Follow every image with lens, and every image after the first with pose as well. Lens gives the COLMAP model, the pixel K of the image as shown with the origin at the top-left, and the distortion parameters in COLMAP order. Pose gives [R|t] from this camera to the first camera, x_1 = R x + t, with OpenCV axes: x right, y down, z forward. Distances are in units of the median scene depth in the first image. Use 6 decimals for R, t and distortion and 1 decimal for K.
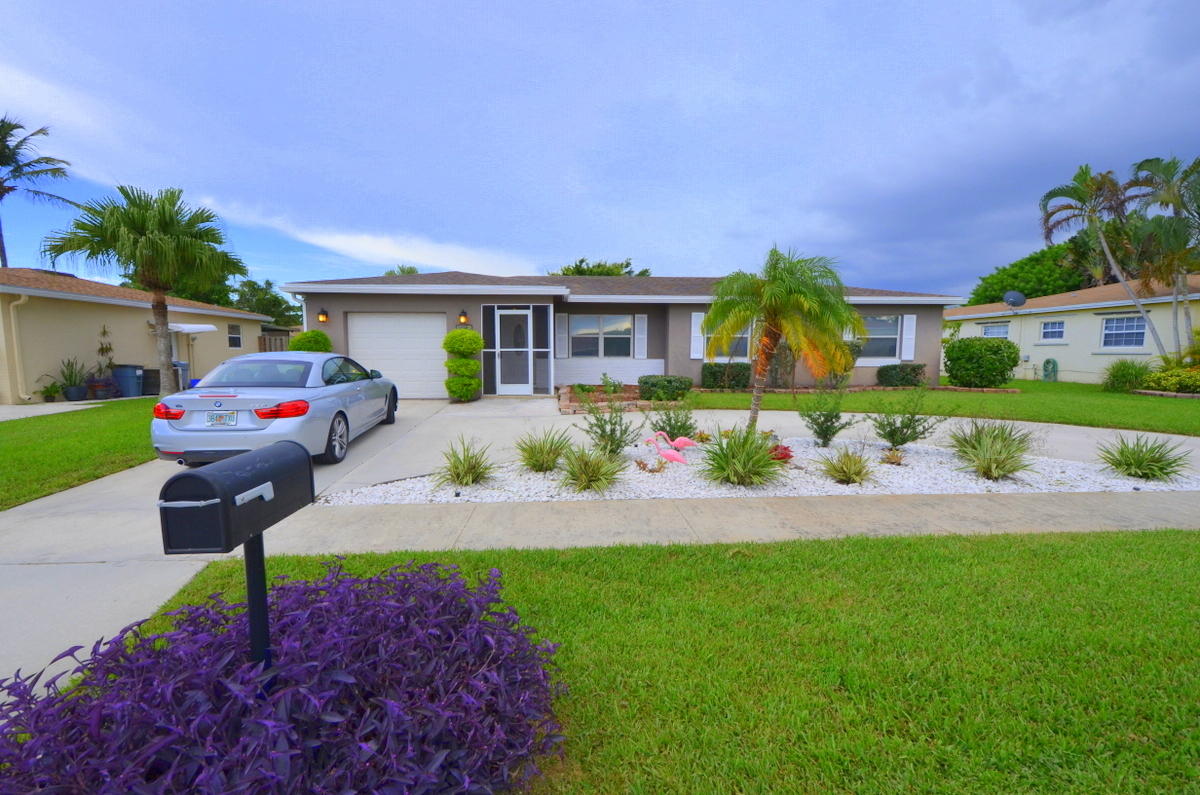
lens RADIAL K [[509.9, 0, 600.0], [0, 509.9, 397.5], [0, 0, 1]] dist [0.000203, -0.000096]
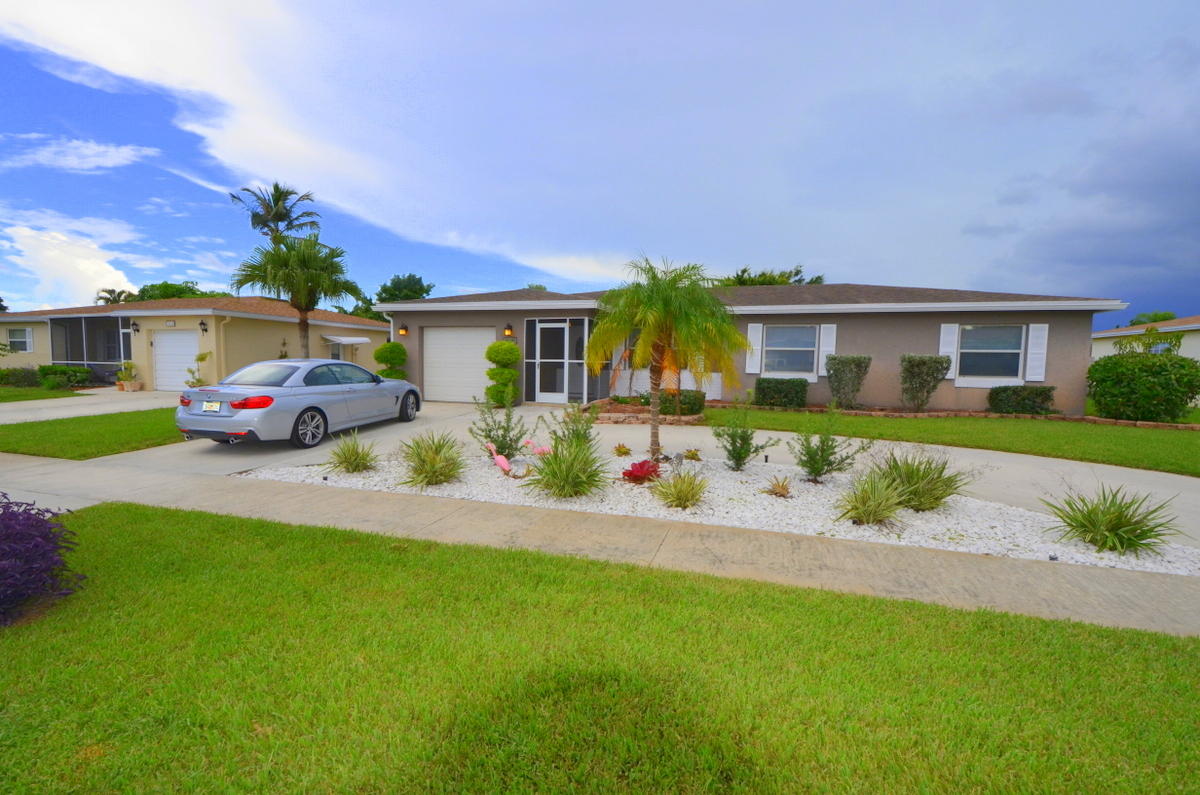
lens RADIAL K [[515.4, 0, 600.0], [0, 515.4, 397.5], [0, 0, 1]] dist [0.001707, 0.000029]
pose [[0.938746, 0.038073, -0.342500, 0.294871], [-0.046825, 0.998753, -0.017319, -0.003444], [0.341413, 0.032296, 0.939358, 0.031157]]
